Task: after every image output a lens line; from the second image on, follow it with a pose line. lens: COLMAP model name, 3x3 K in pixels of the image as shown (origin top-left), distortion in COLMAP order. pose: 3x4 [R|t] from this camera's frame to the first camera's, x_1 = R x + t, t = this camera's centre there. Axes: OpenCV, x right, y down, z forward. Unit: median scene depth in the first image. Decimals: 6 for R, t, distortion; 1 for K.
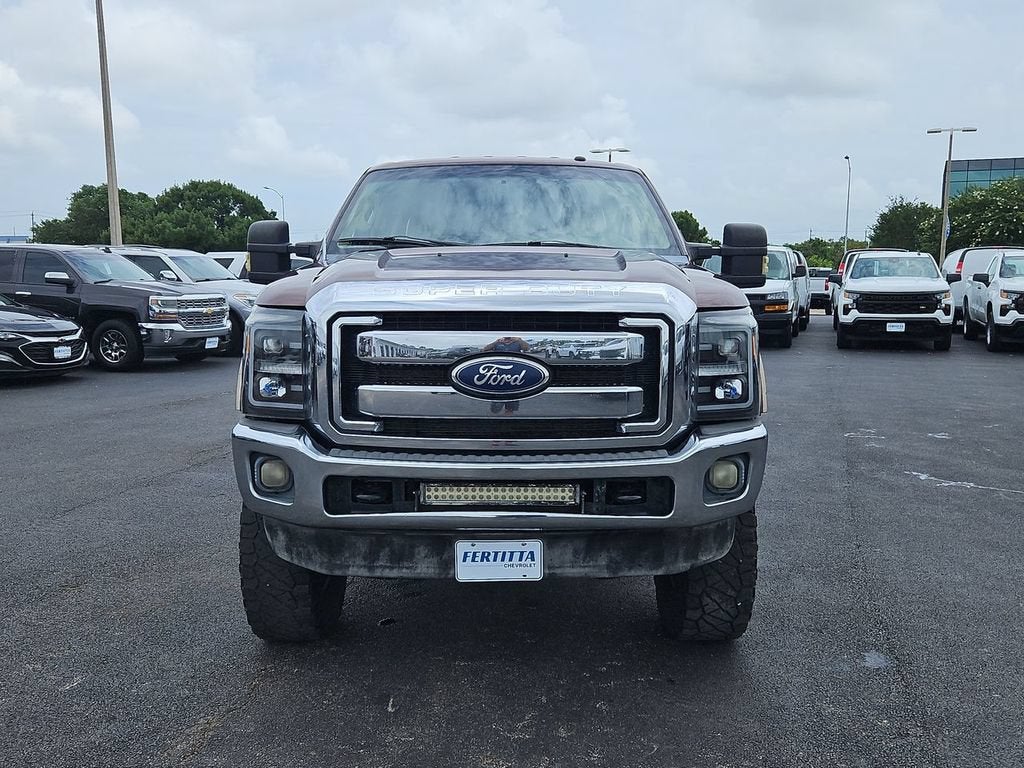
lens RADIAL K [[1022.6, 0, 511.8], [0, 1022.6, 388.6], [0, 0, 1]] dist [0.050310, 0.008465]
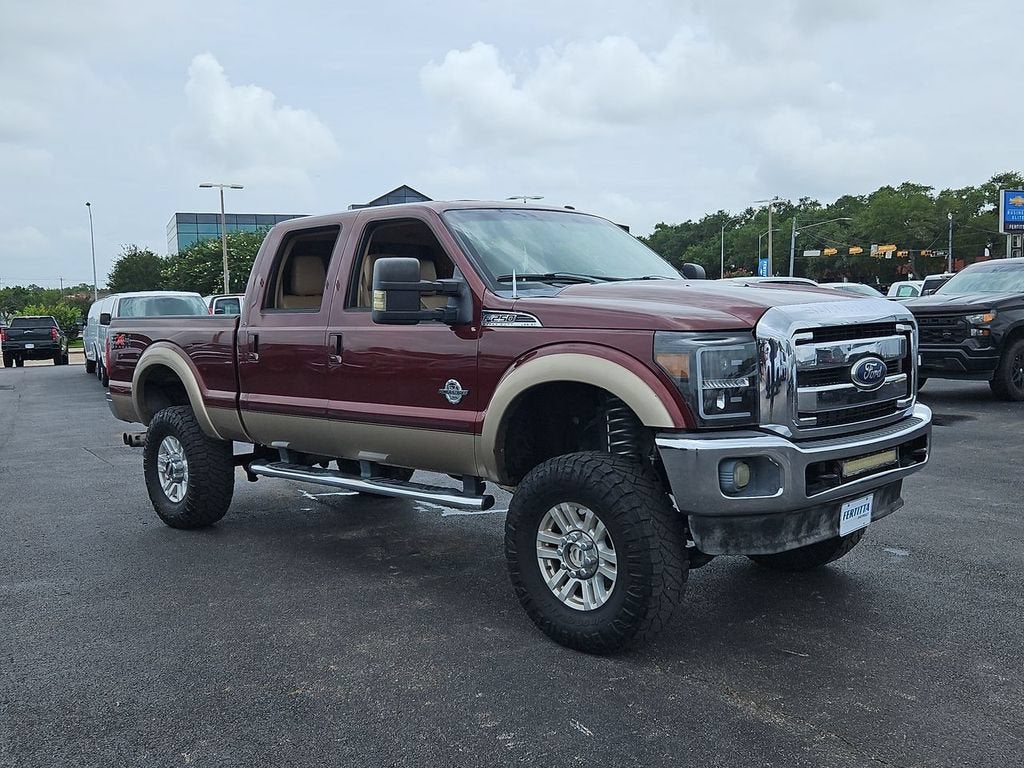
lens RADIAL K [[1015.7, 0, 509.6], [0, 1015.7, 390.6], [0, 0, 1]] dist [0.063302, -0.015775]
pose [[0.693829, -0.083394, 0.715294, -1.149367], [0.114856, 0.993372, 0.004405, -0.042728], [-0.710921, 0.079100, 0.698809, 0.359440]]
